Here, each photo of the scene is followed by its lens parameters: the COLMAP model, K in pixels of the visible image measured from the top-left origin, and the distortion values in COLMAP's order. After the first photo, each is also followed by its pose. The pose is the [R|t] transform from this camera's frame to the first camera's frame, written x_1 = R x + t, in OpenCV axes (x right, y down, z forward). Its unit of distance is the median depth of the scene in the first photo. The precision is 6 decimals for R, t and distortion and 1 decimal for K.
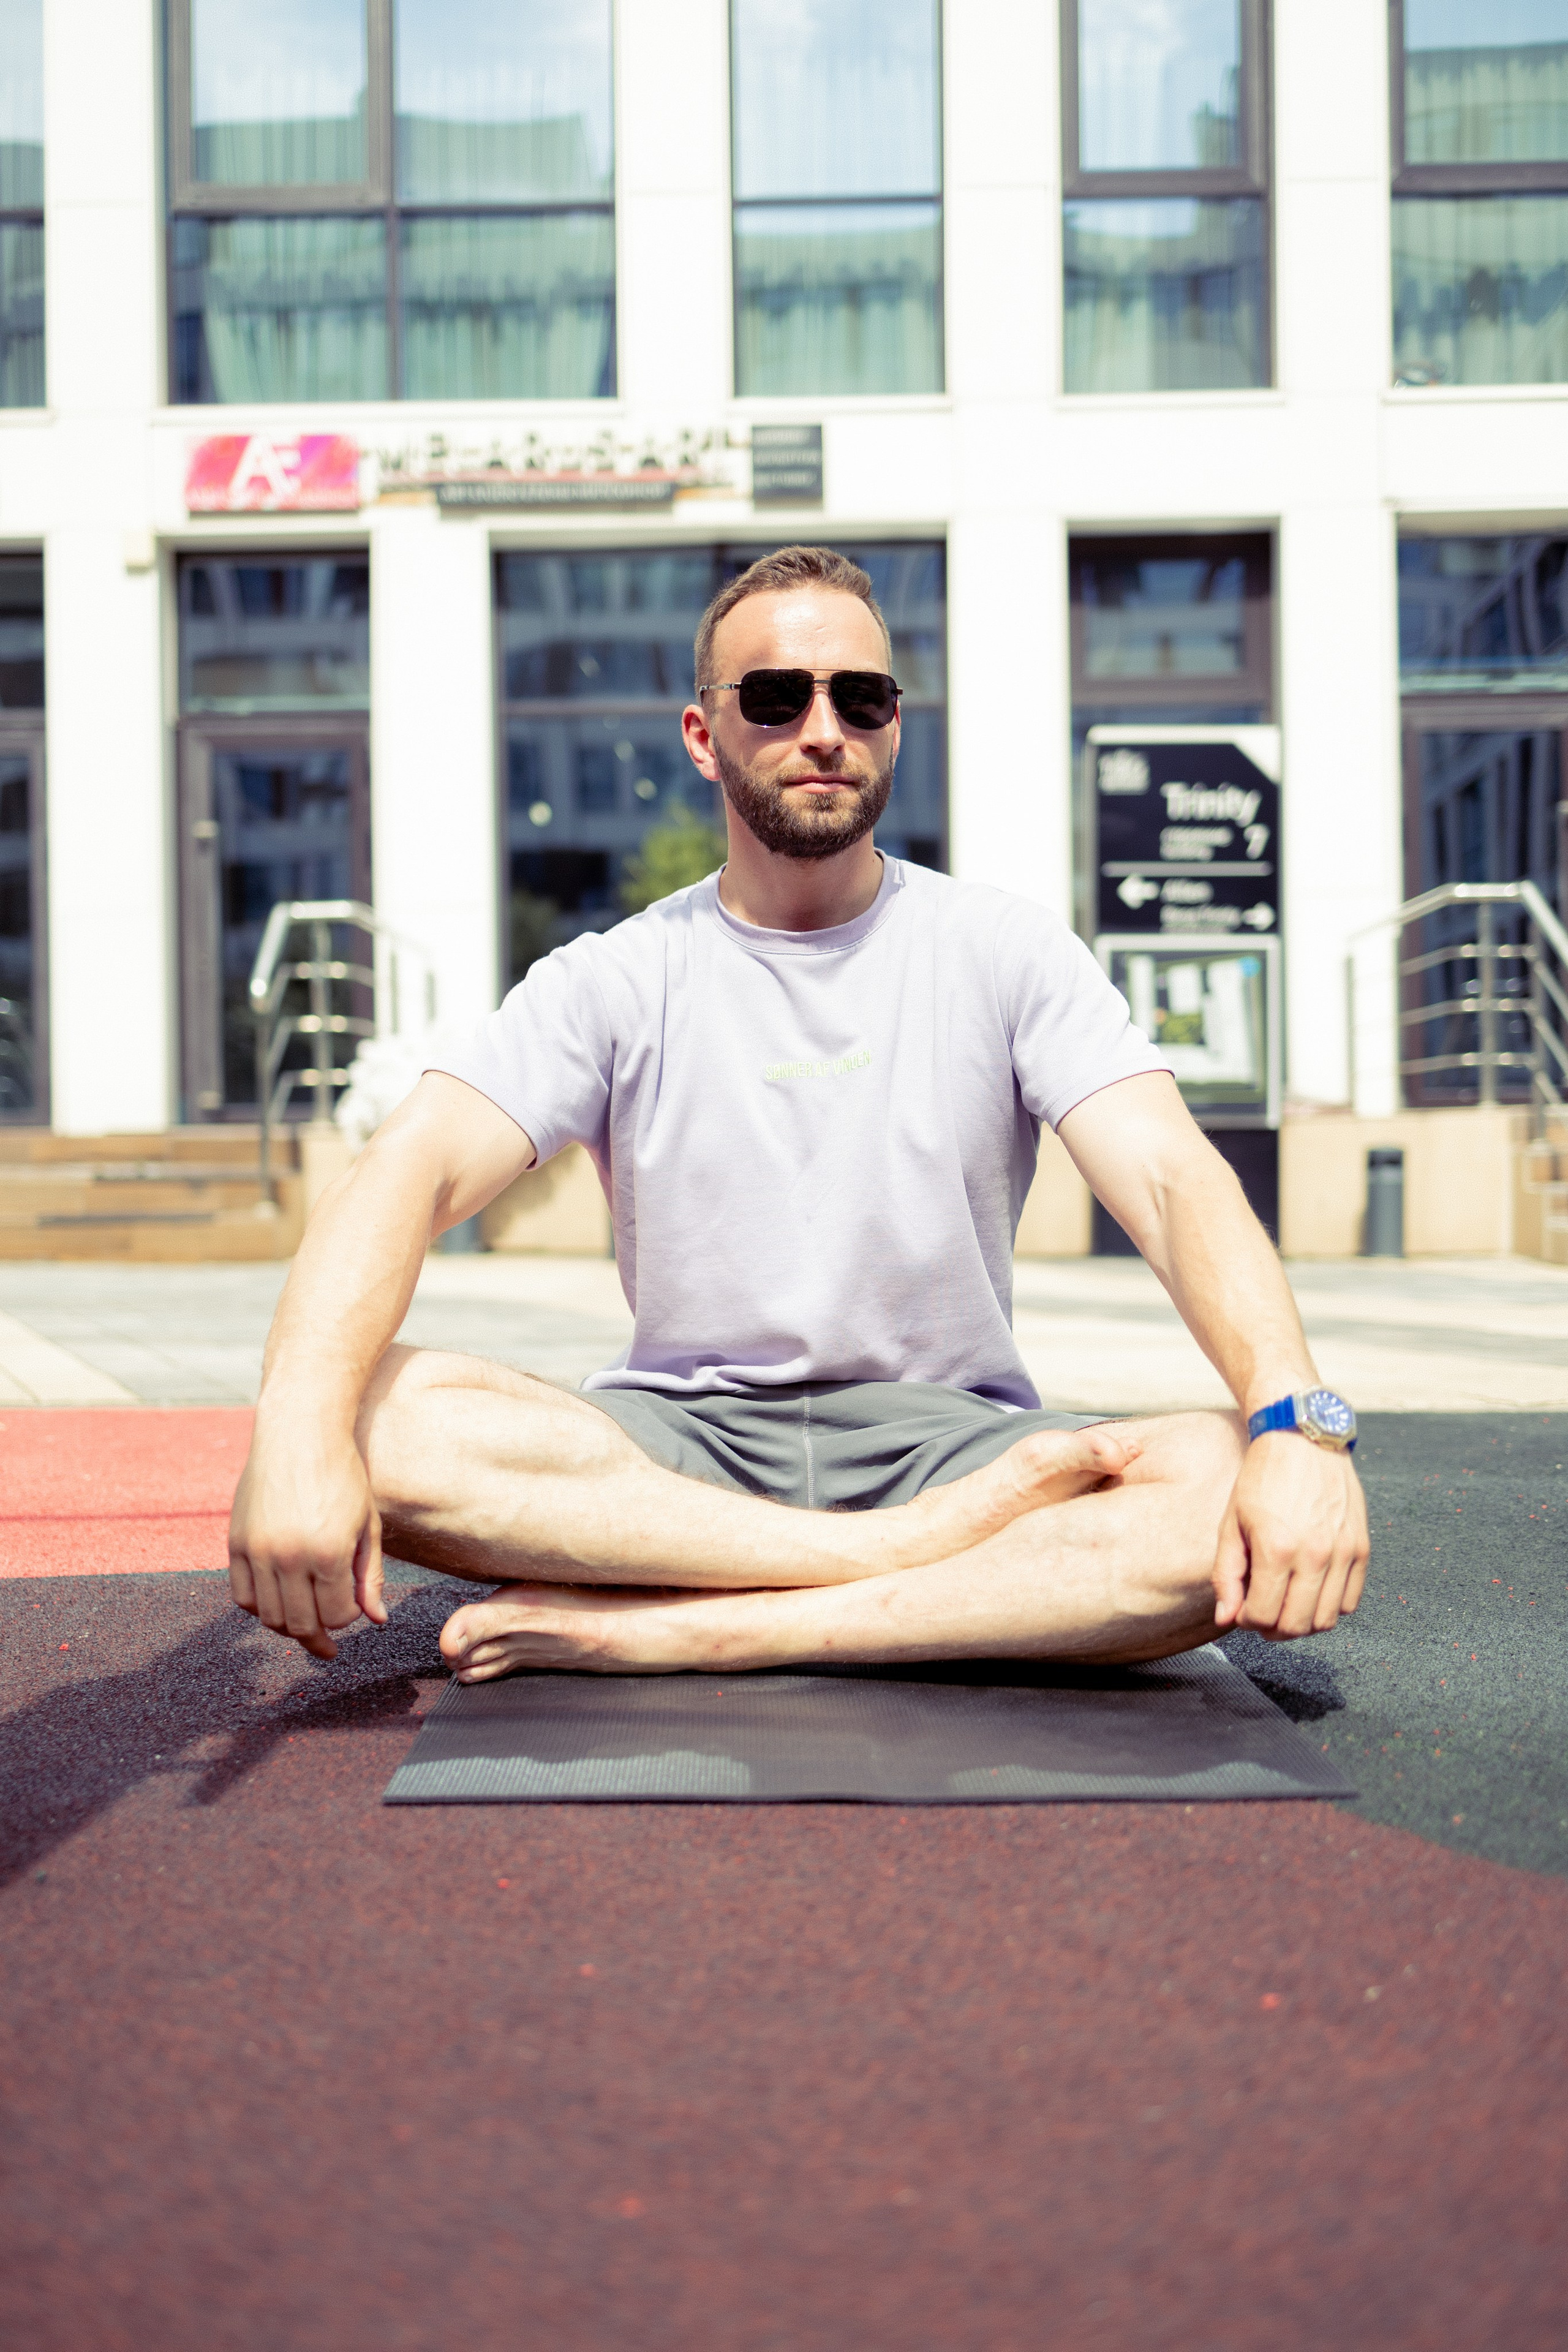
lens RADIAL K [[2399.0, 0, 785.7], [0, 2399.0, 1177.3], [0, 0, 1]] dist [0.006106, 0.030044]
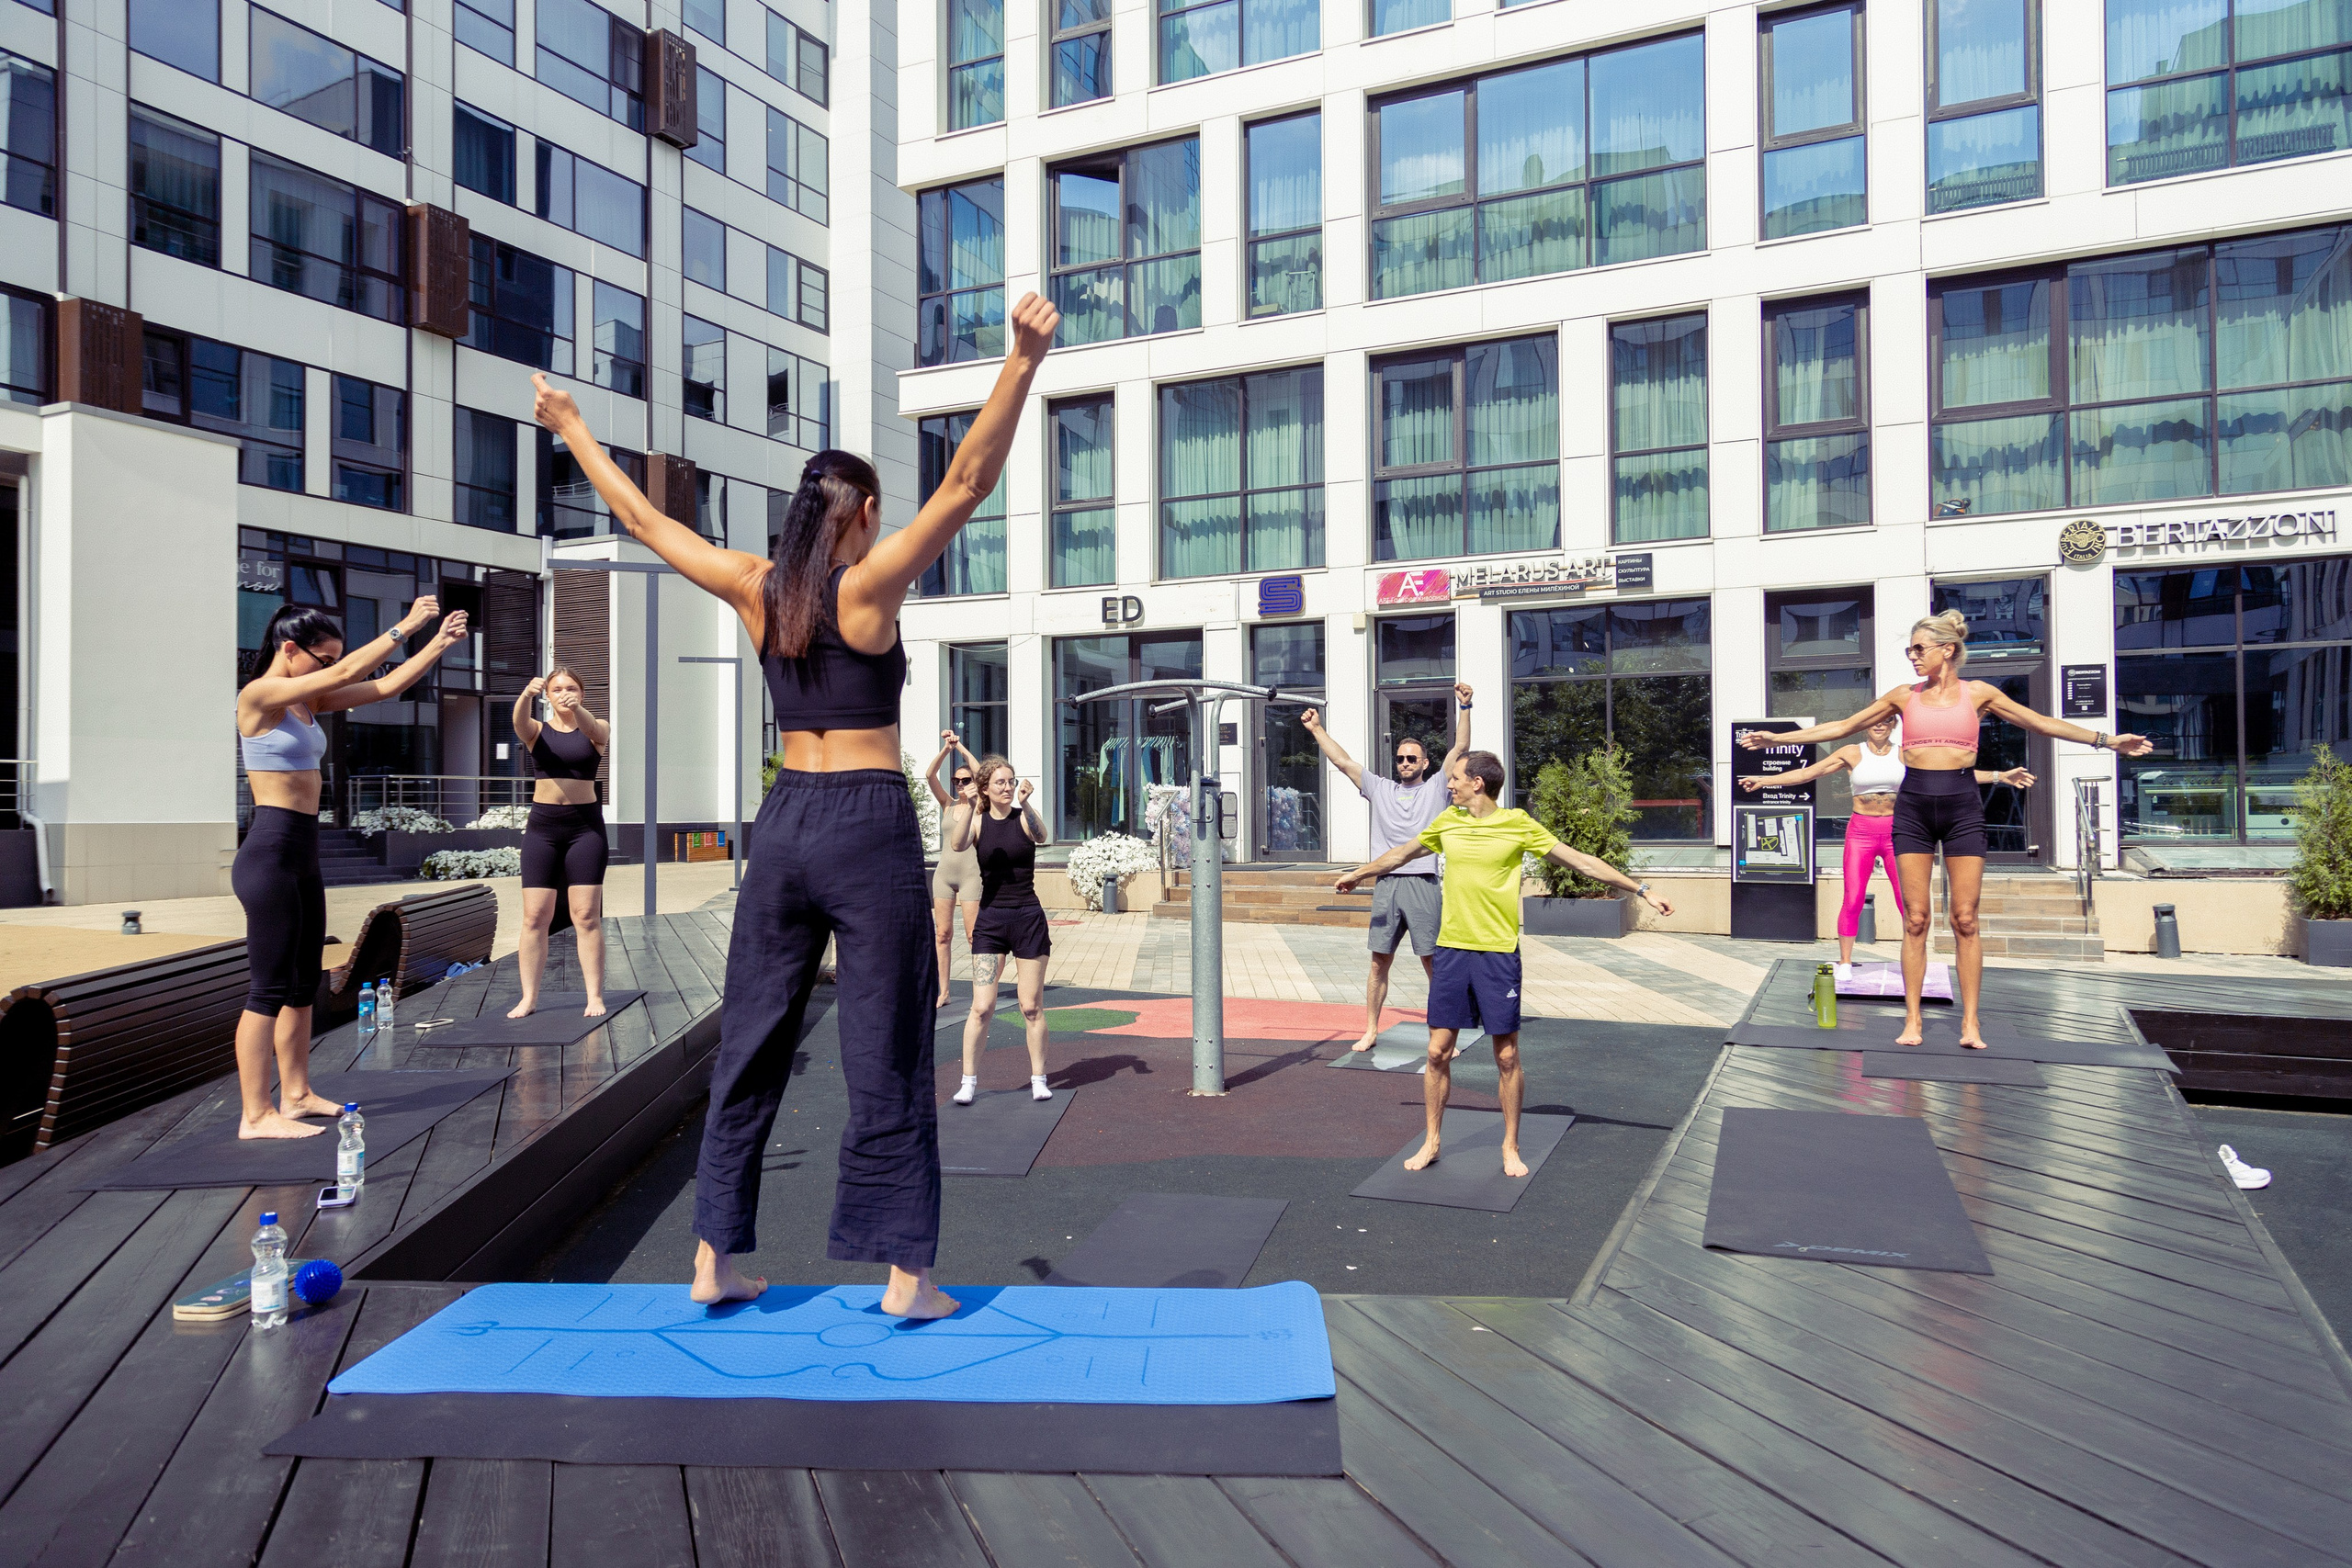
lens RADIAL K [[1529.0, 0, 1186.0], [0, 1529.0, 807.4], [0, 0, 1]] dist [-0.001356, -0.027199]
pose [[0.918425, 0.001679, -0.395592, 0.182159], [0.000959, 0.999979, 0.006470, -0.084452], [0.395594, -0.006322, 0.918404, -0.492975]]
